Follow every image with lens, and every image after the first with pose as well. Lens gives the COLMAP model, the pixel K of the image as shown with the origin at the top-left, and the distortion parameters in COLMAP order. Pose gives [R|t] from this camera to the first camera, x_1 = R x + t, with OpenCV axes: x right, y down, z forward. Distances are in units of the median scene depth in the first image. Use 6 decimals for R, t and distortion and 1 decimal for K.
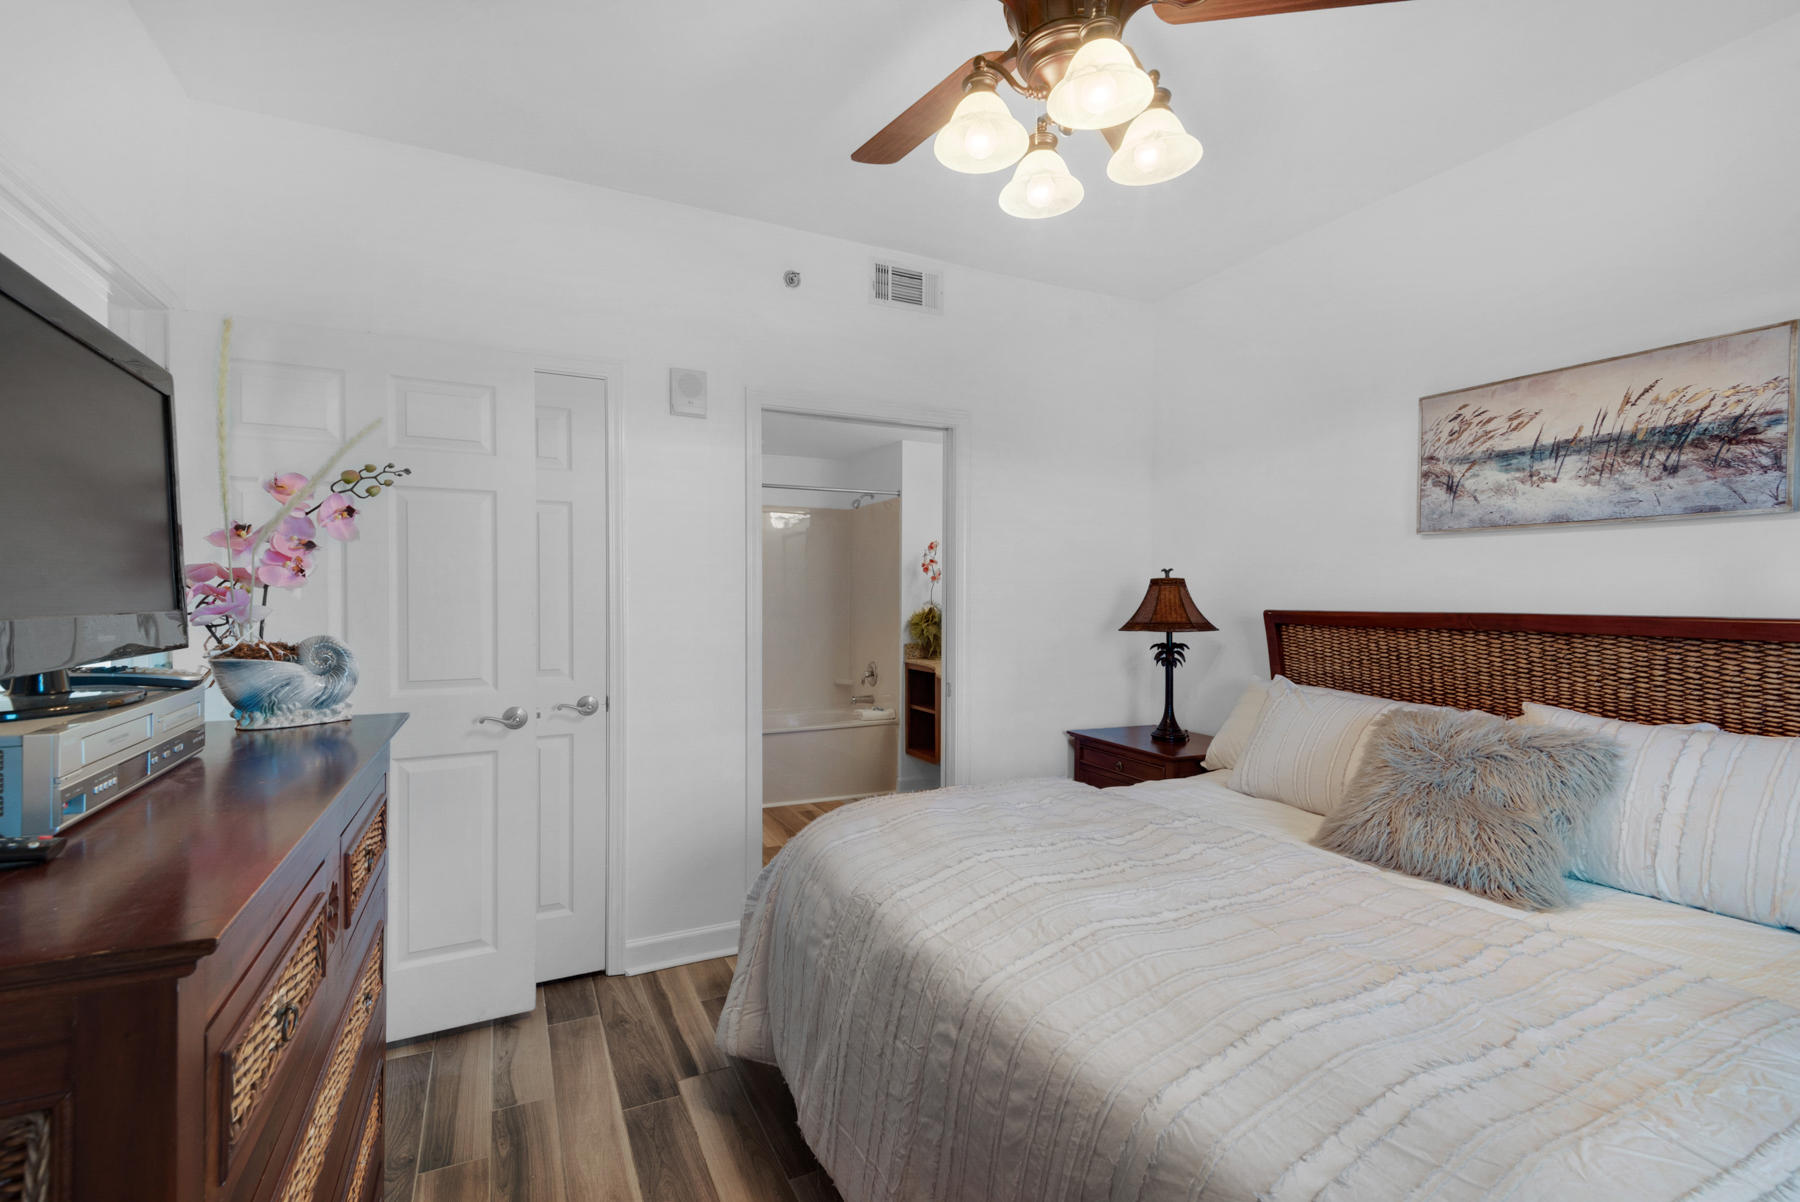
lens RADIAL K [[824.1, 0, 897.9], [0, 824.1, 606.0], [0, 0, 1]] dist [0.035617, -0.021487]
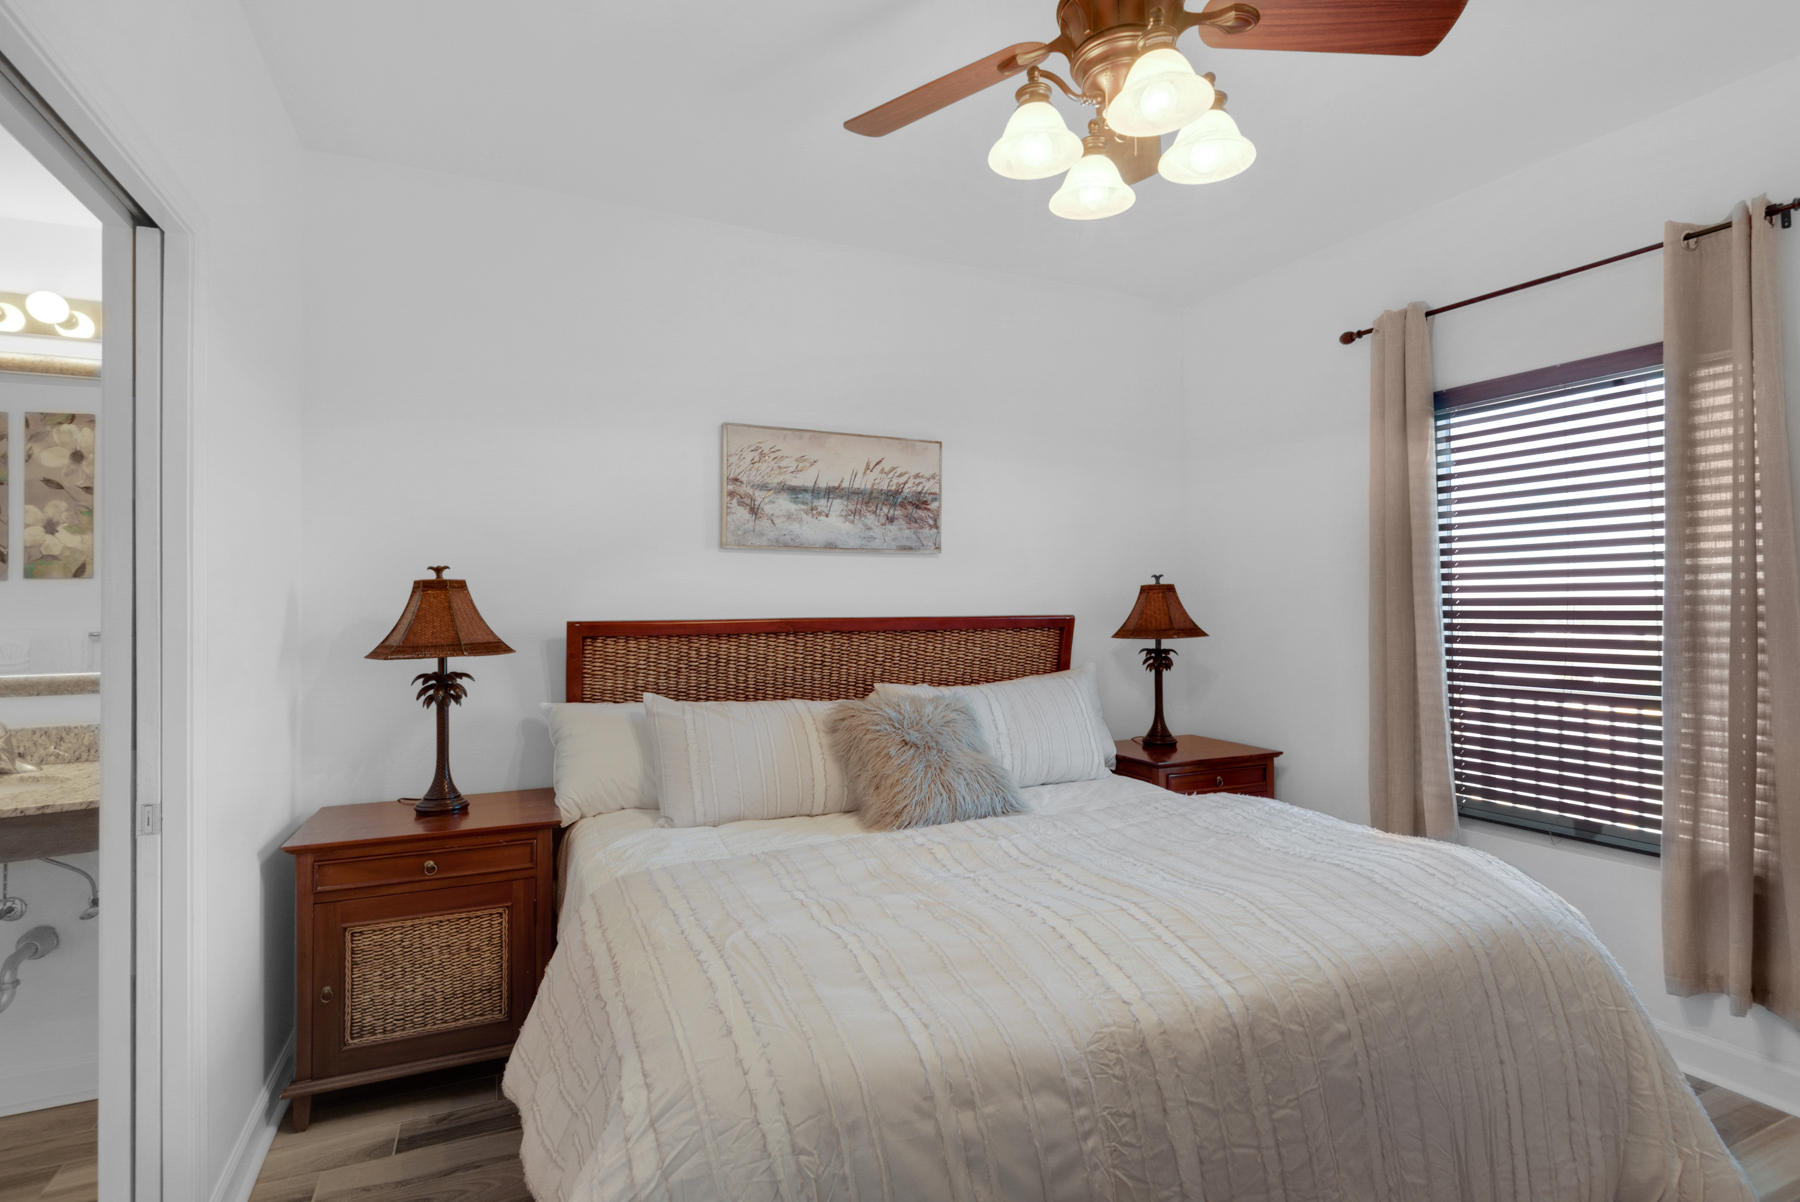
lens RADIAL K [[864.8, 0, 903.7], [0, 864.8, 614.7], [0, 0, 1]] dist [0.036710, -0.028190]
pose [[0.026130, -0.012349, 0.999582, -0.563287], [0.017296, 0.999780, 0.011900, -0.008827], [-0.999509, 0.016978, 0.026338, 0.833058]]
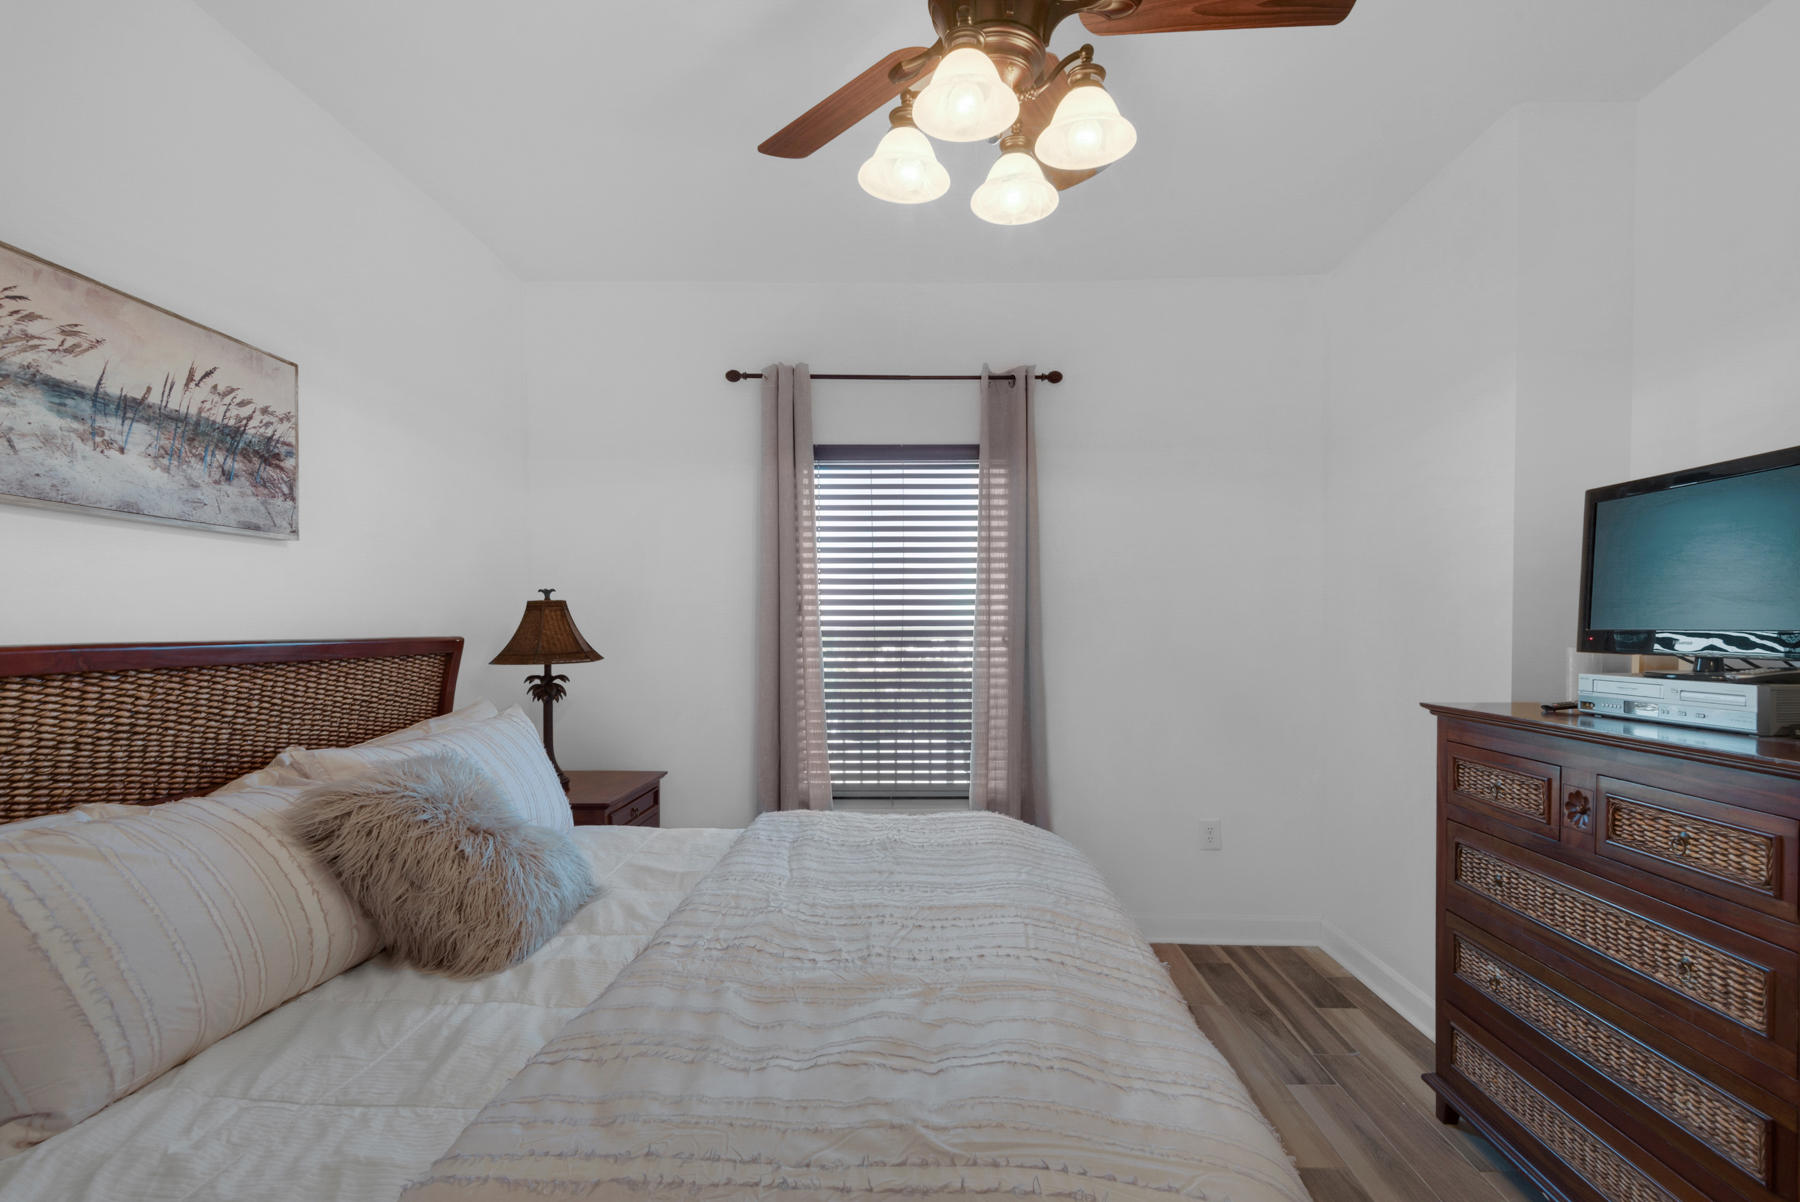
lens RADIAL K [[857.6, 0, 902.5], [0, 857.6, 653.5], [0, 0, 1]] dist [0.017315, -0.016602]
pose [[-0.877580, -0.015262, 0.479188, -0.127129], [0.005635, 0.999096, 0.042140, -0.008022], [-0.479398, 0.039682, -0.876700, 1.301291]]
